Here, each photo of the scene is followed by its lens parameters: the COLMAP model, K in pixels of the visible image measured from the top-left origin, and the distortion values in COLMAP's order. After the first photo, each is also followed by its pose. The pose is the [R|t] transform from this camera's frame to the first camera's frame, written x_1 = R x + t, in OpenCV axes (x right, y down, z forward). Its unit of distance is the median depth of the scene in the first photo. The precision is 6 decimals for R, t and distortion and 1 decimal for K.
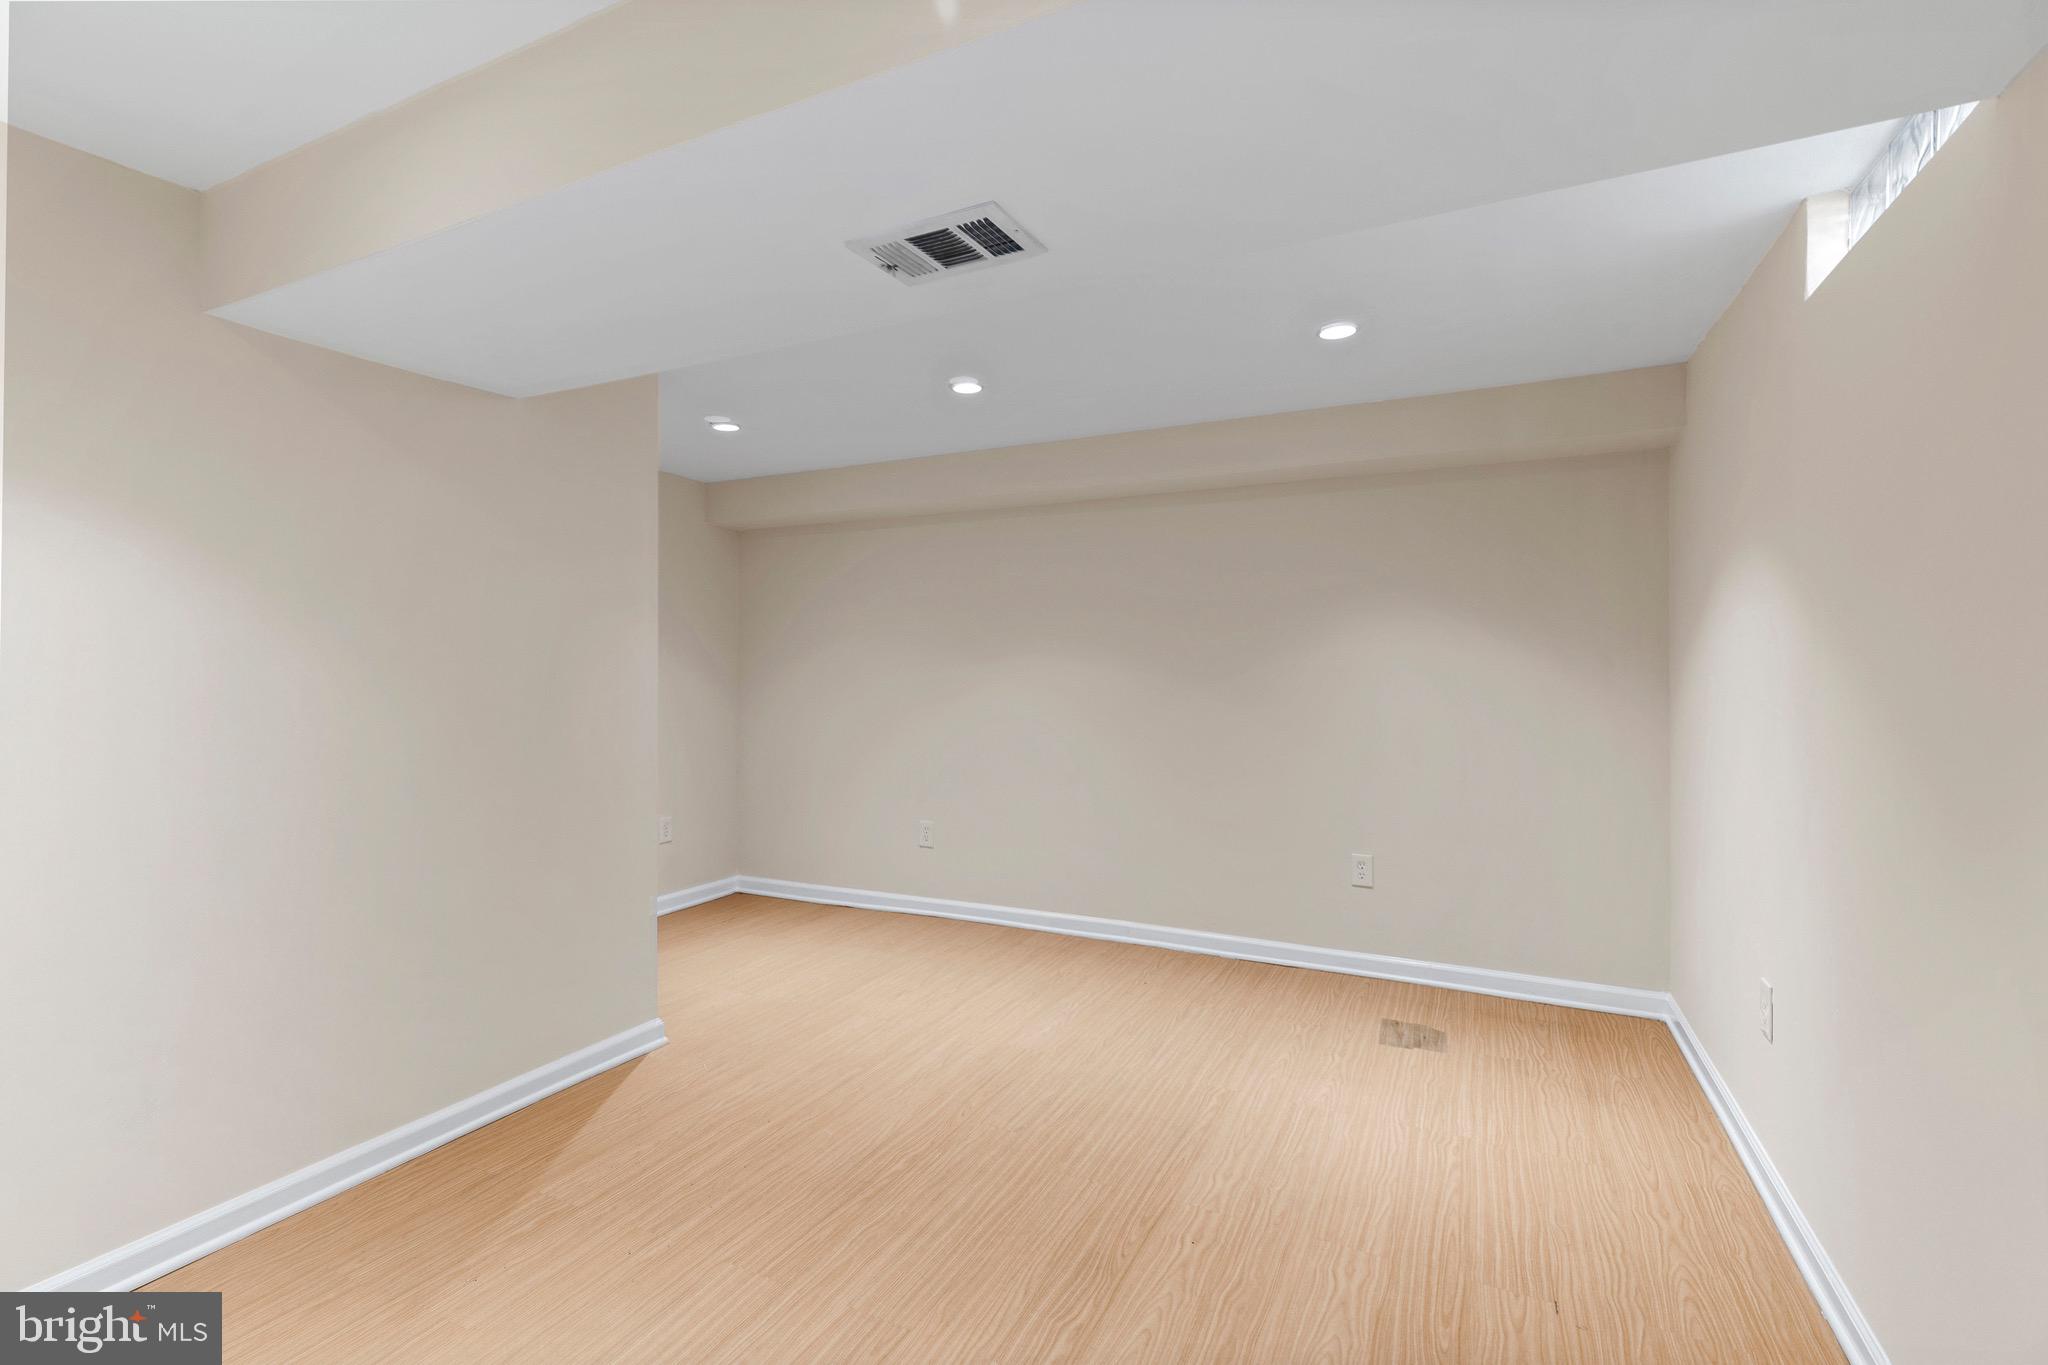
lens RADIAL K [[921.7, 0, 1017.3], [0, 921.7, 674.8], [0, 0, 1]] dist [0.005636, -0.000346]
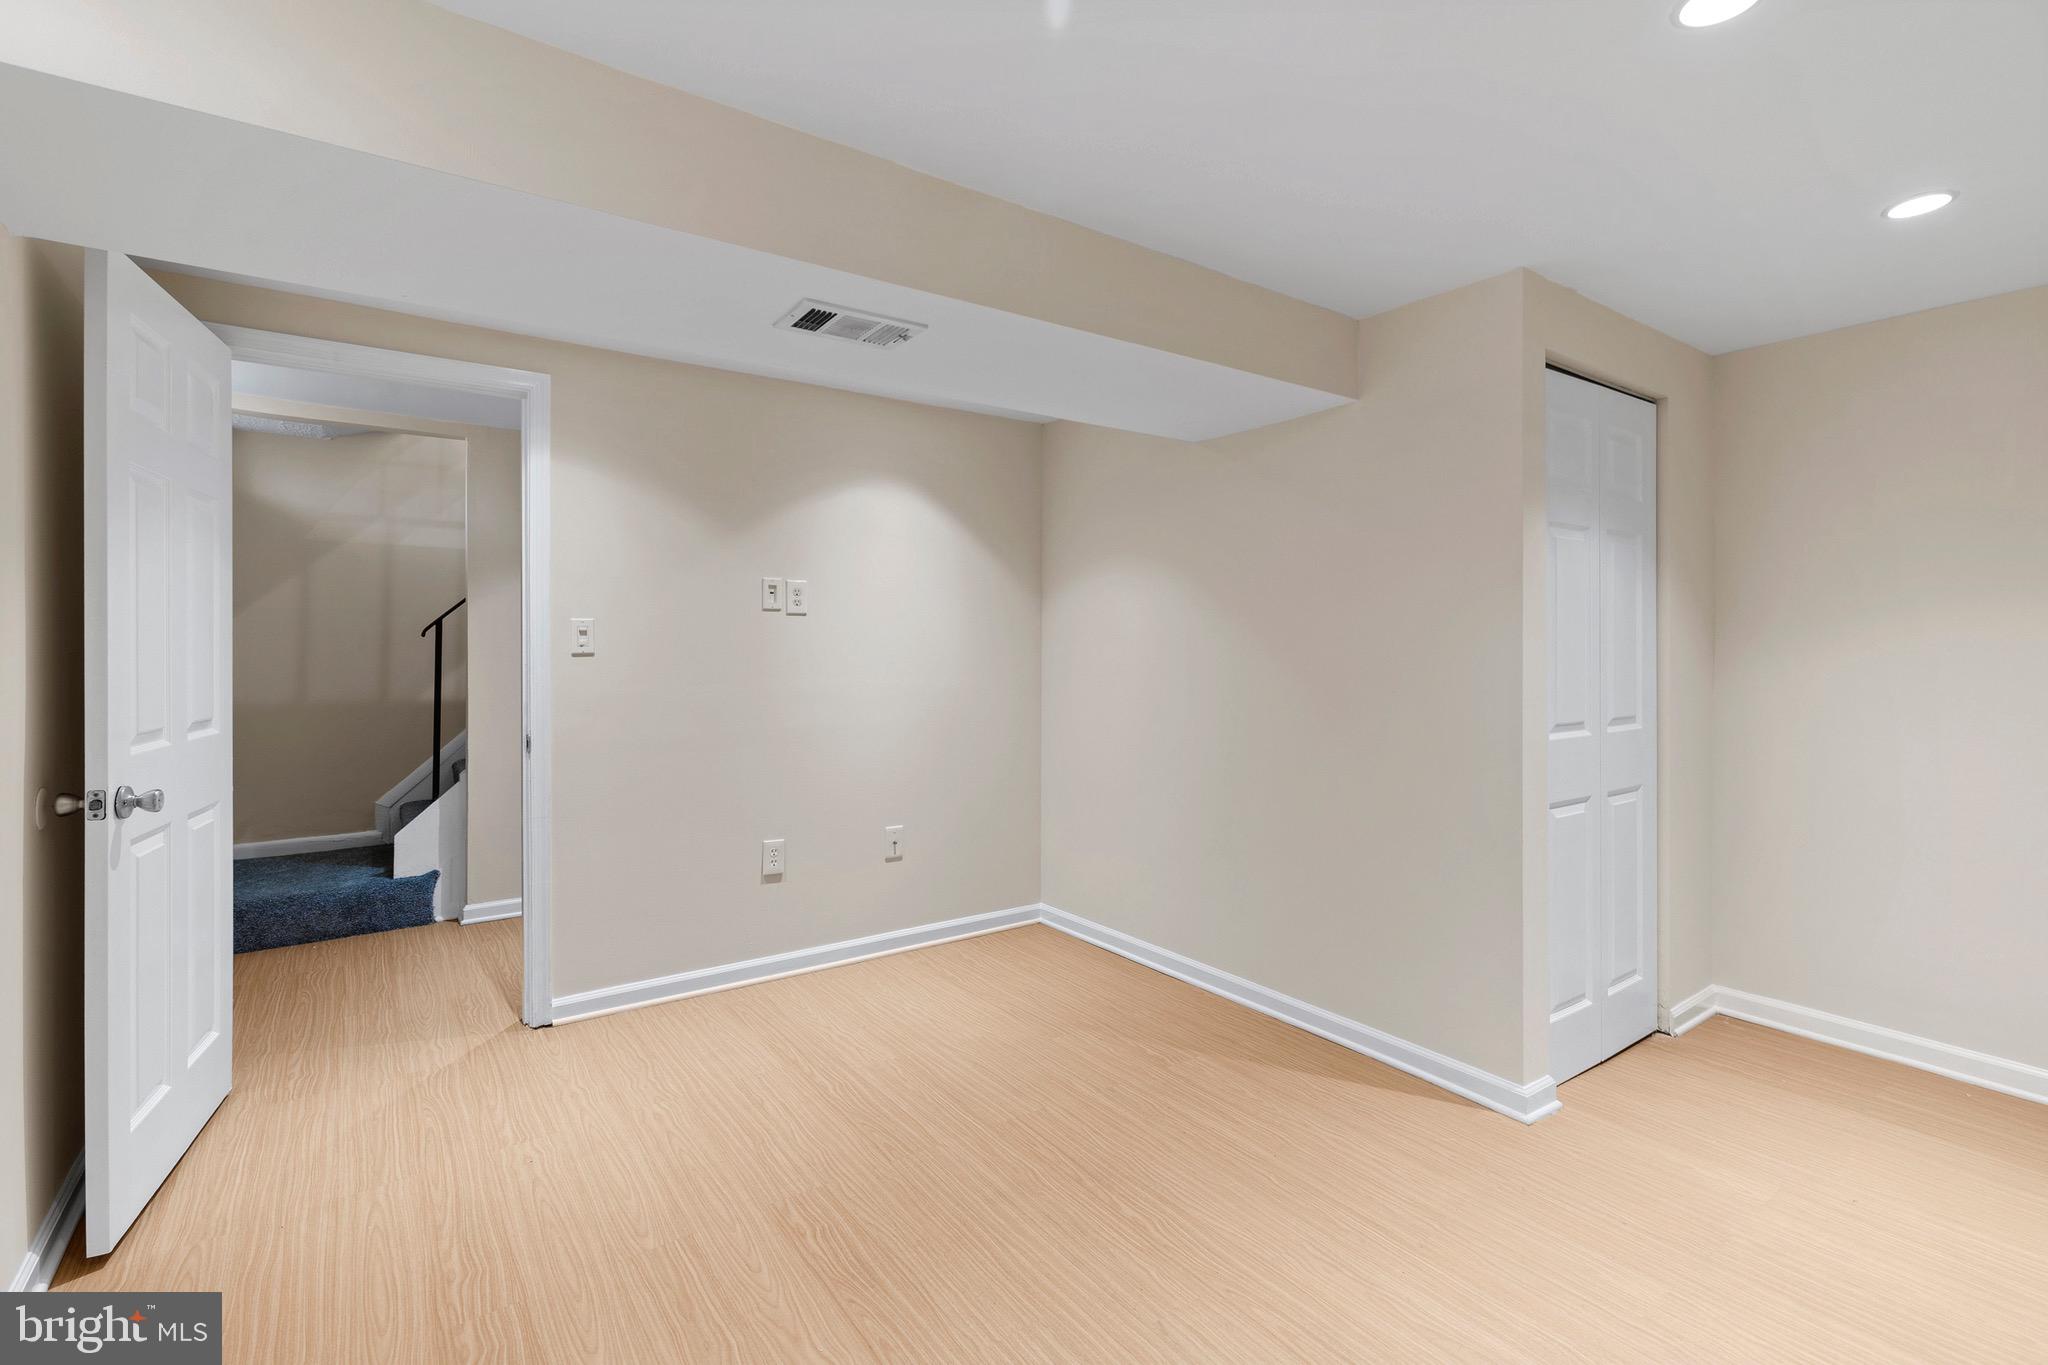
lens RADIAL K [[921.7, 0, 987.9], [0, 921.7, 638.6], [0, 0, 1]] dist [0.005636, -0.000346]
pose [[-0.487942, -0.006760, -0.872850, 0.827023], [-0.008167, 0.999962, -0.003179, -0.008513], [0.872838, 0.005577, -0.487978, 1.534625]]
